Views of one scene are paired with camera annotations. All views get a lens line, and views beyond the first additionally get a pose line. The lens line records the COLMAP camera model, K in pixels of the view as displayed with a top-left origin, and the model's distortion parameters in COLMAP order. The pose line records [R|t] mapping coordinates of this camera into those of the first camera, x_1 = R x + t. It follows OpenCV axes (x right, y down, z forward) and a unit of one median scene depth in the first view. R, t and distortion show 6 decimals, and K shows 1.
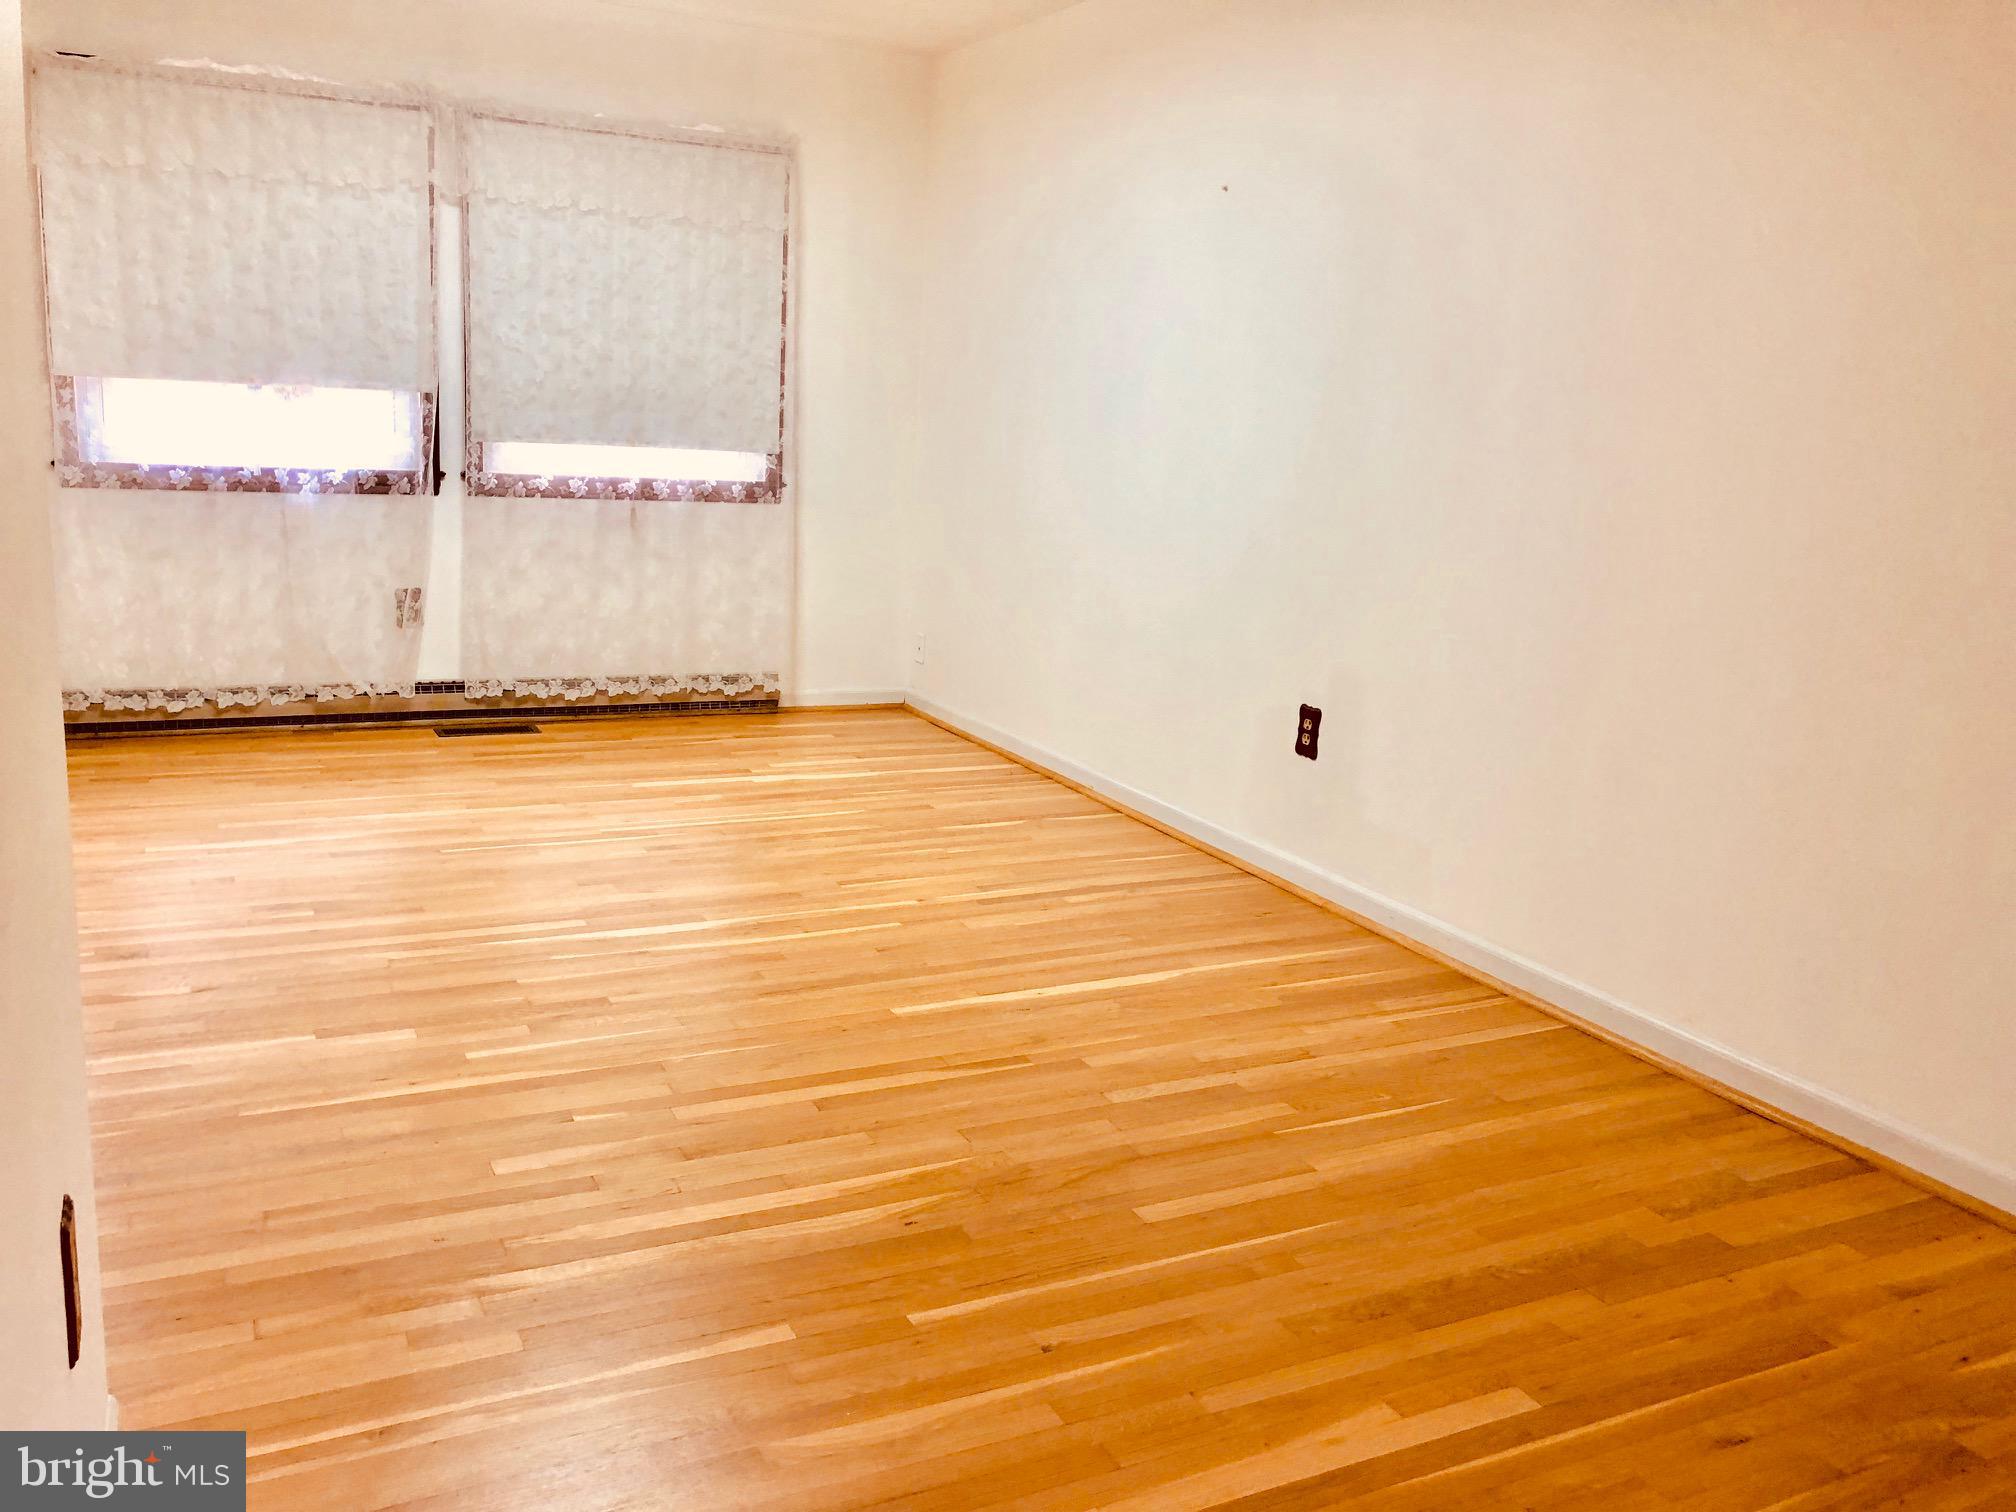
lens RADIAL K [[1661.8, 0, 1018.3], [0, 1661.8, 761.1], [0, 0, 1]] dist [0.023494, -0.015520]
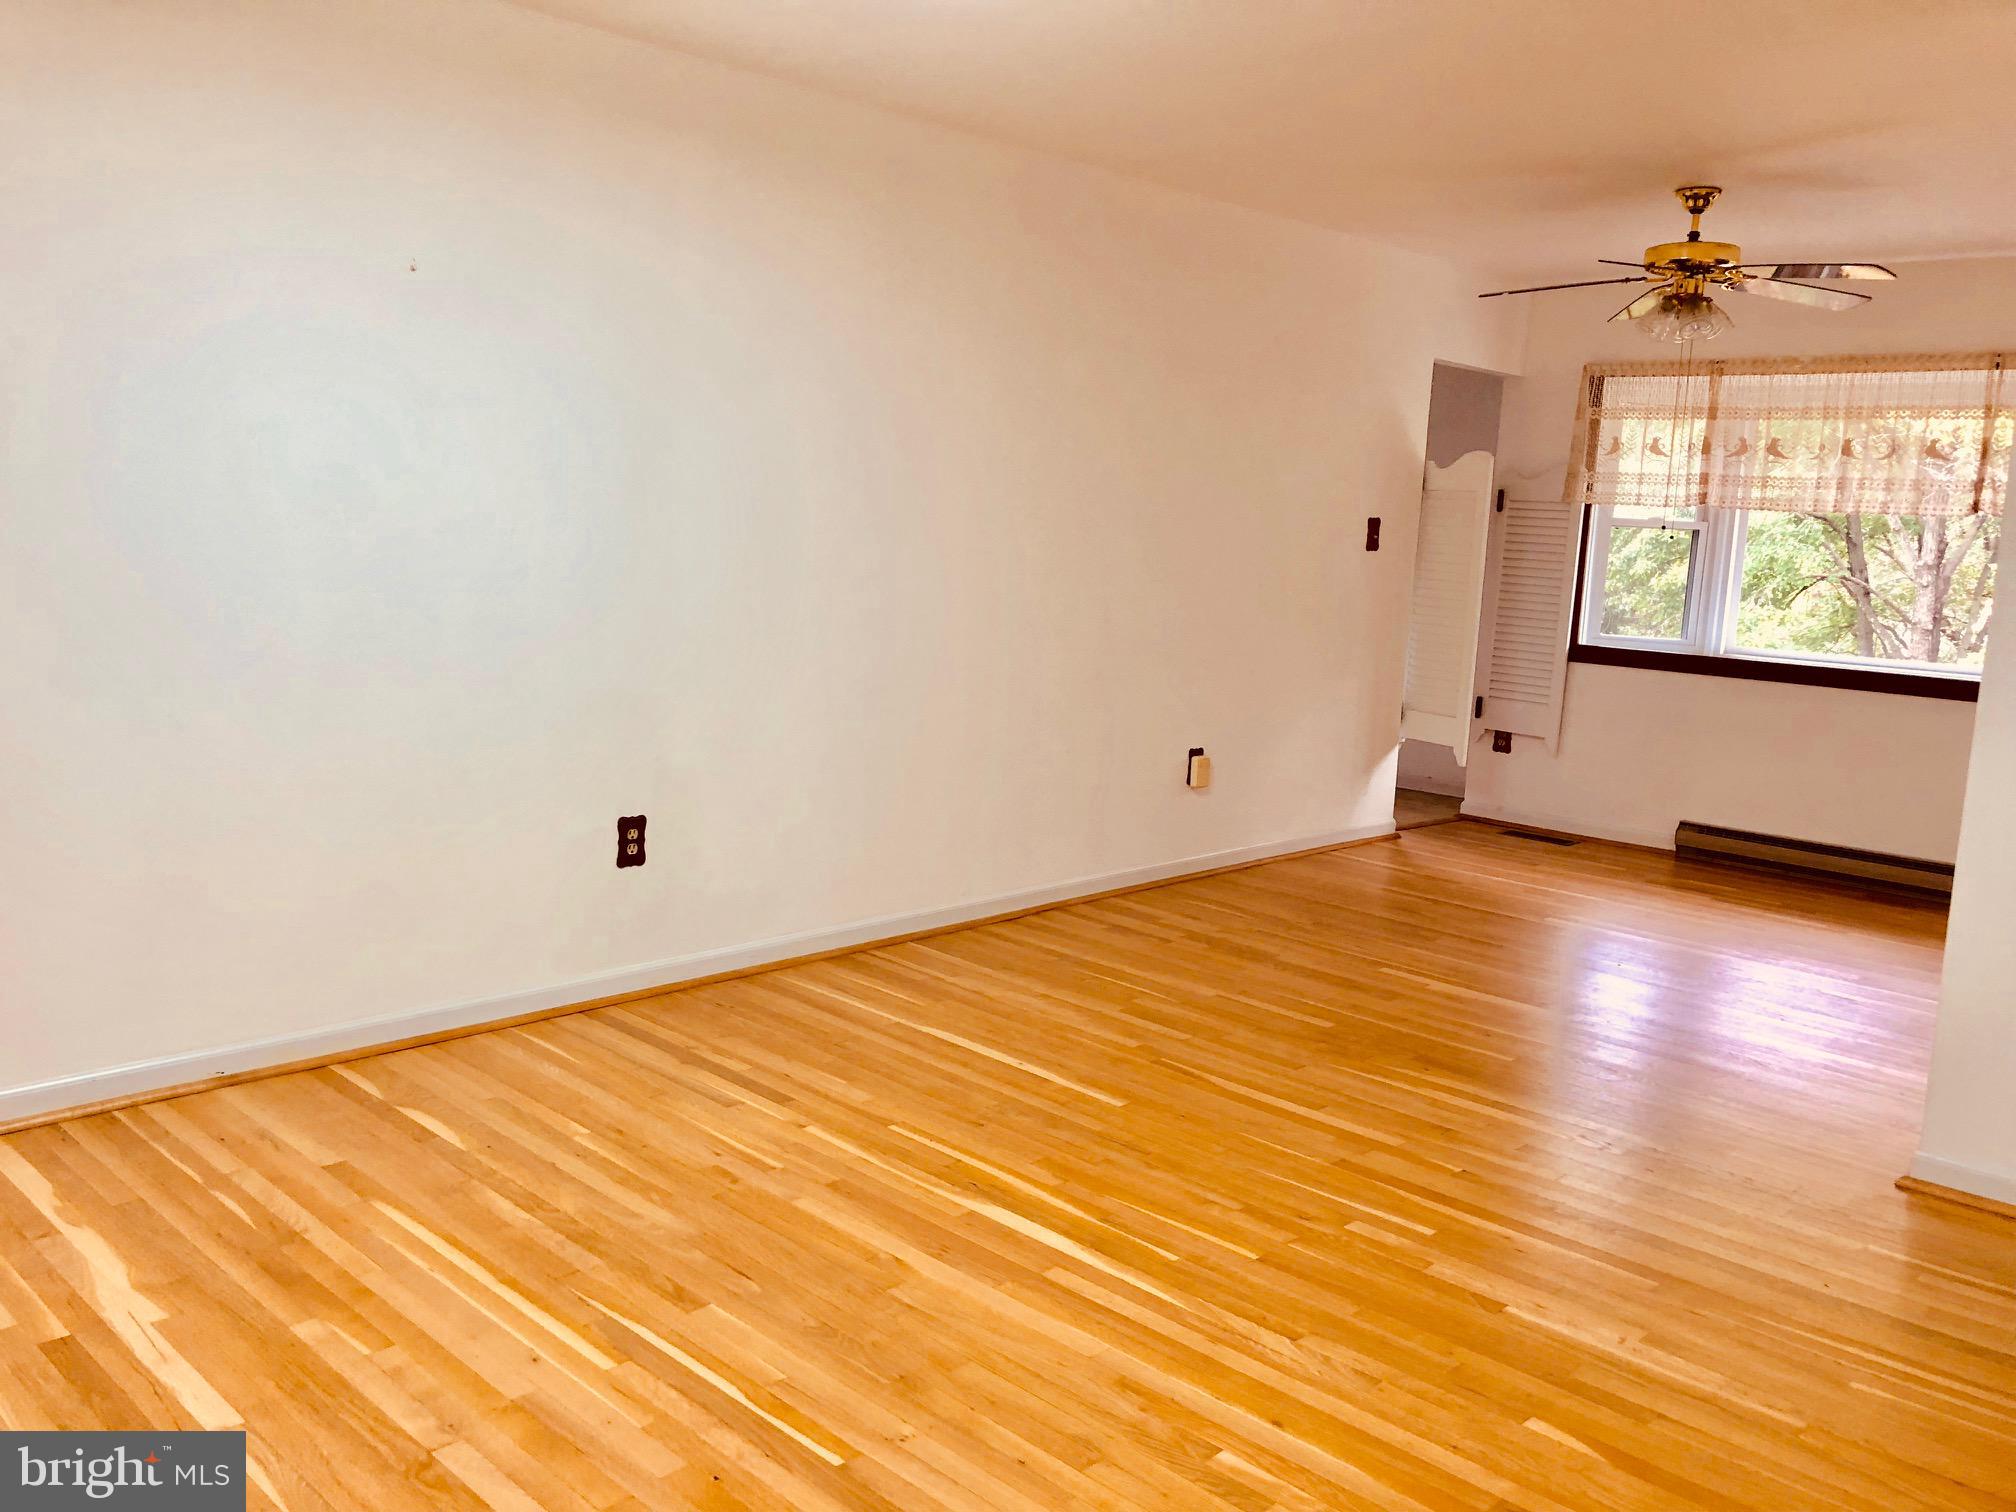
lens RADIAL K [[1661.8, 0, 996.5], [0, 1661.8, 753.2], [0, 0, 1]] dist [0.023494, -0.015520]
pose [[-0.320298, -0.208767, 0.924027, -0.664678], [0.141245, 0.953987, 0.264496, -0.247062], [-0.936728, 0.215232, -0.276073, 0.857585]]
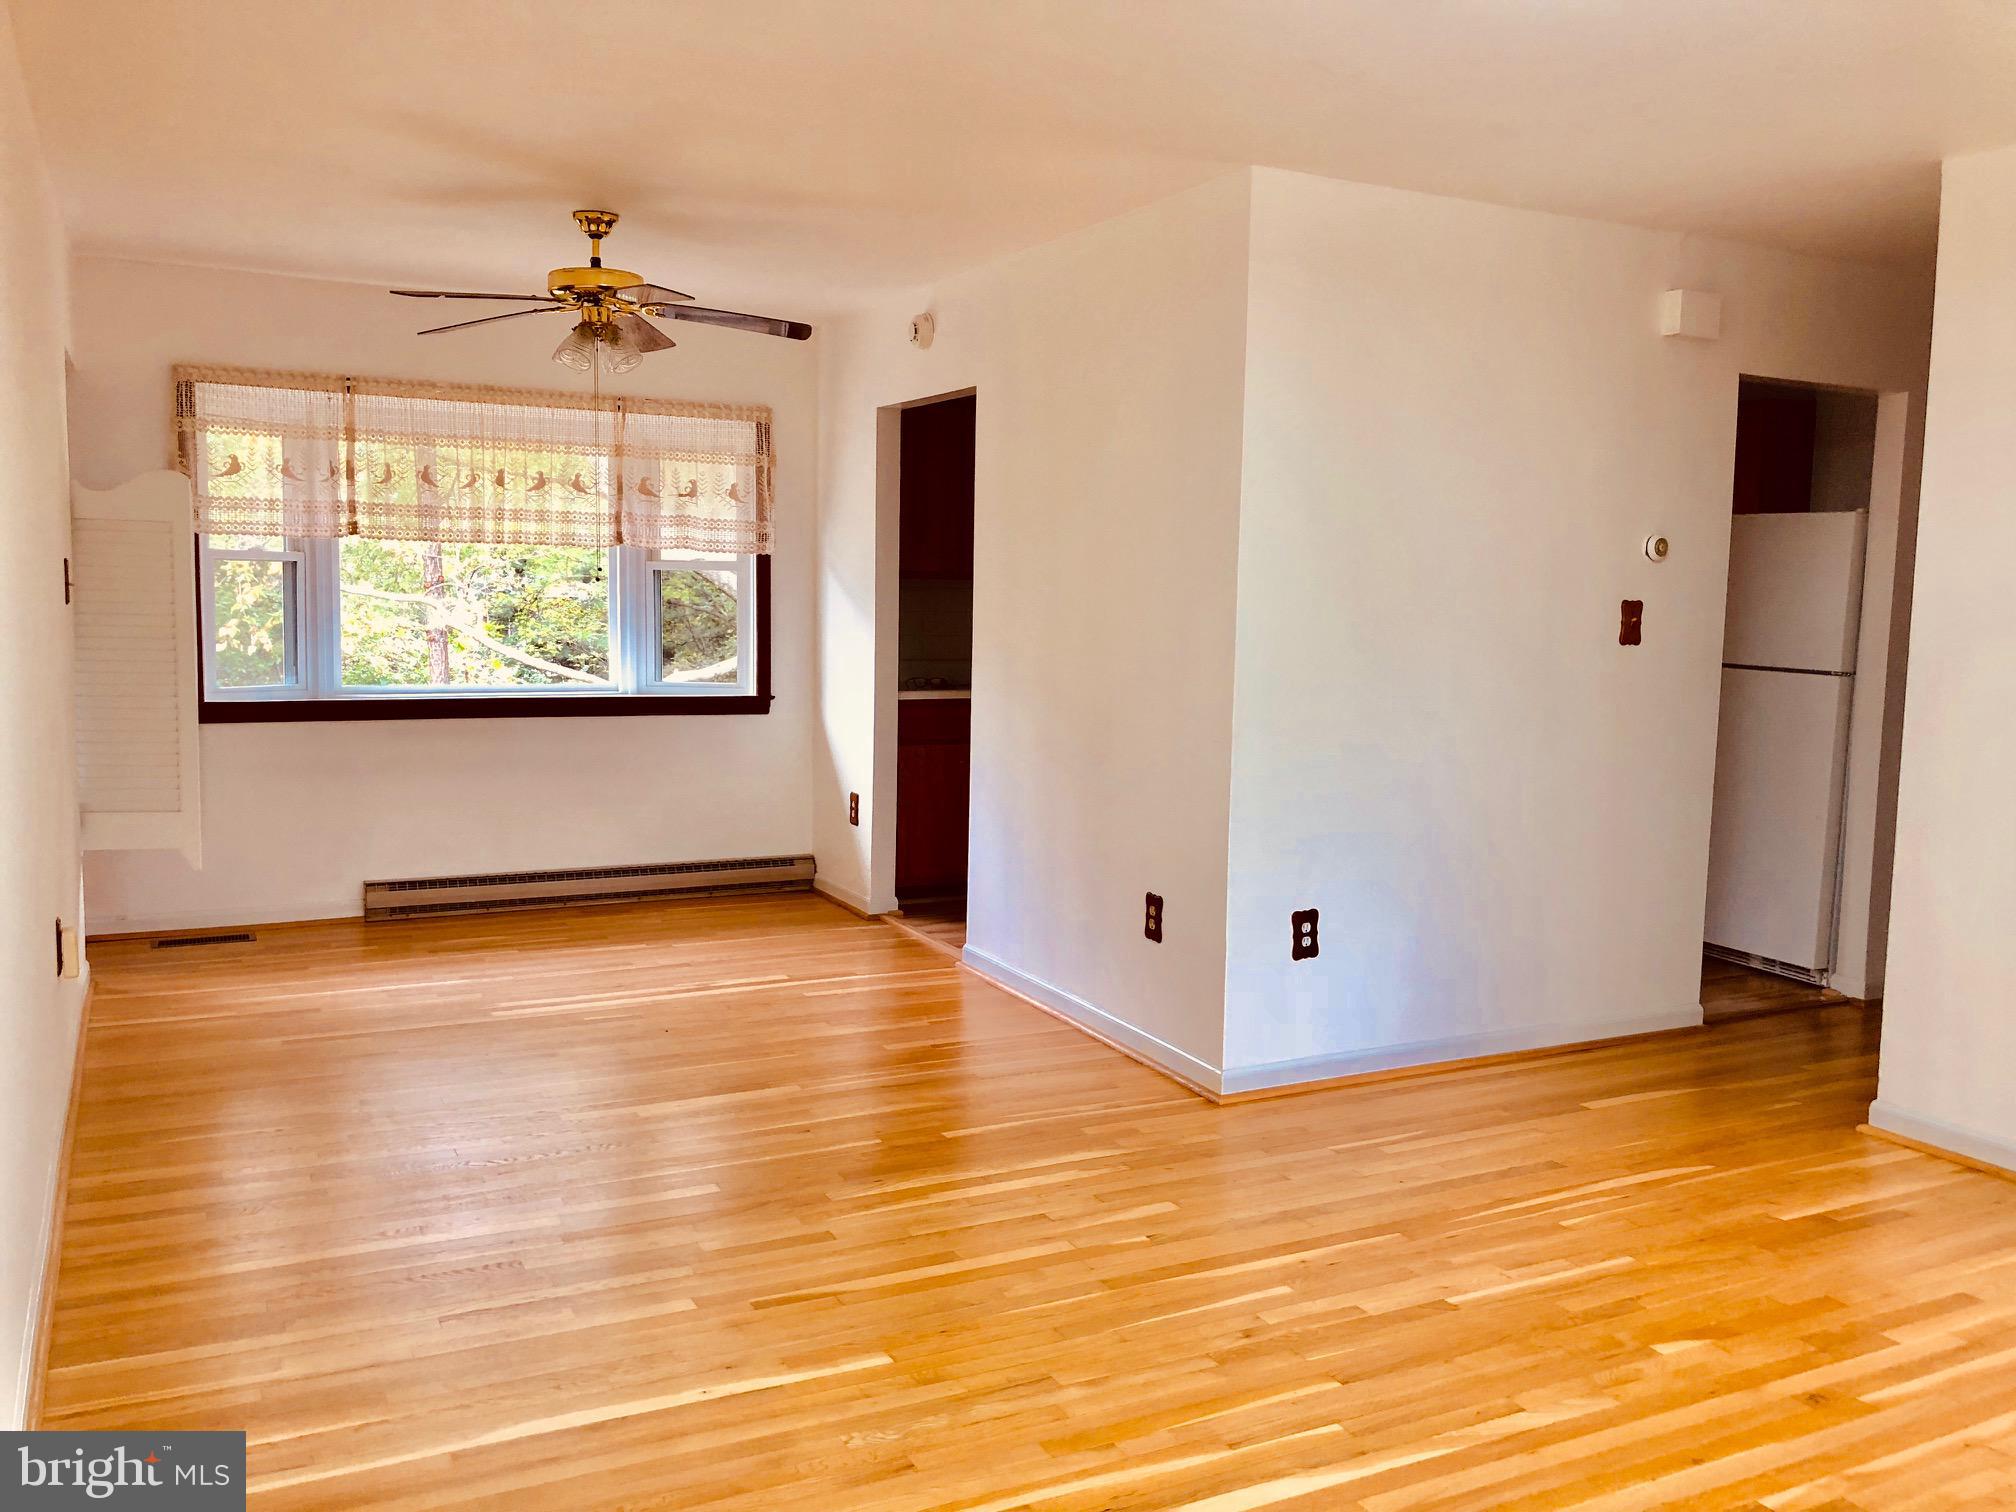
lens RADIAL K [[1661.8, 0, 1015.1], [0, 1661.8, 763.2], [0, 0, 1]] dist [0.023494, -0.015520]
pose [[-0.997061, -0.075077, -0.015244, -0.066188], [-0.075987, 0.943879, 0.321431, -0.272221], [-0.009743, 0.321644, -0.946810, 1.102150]]
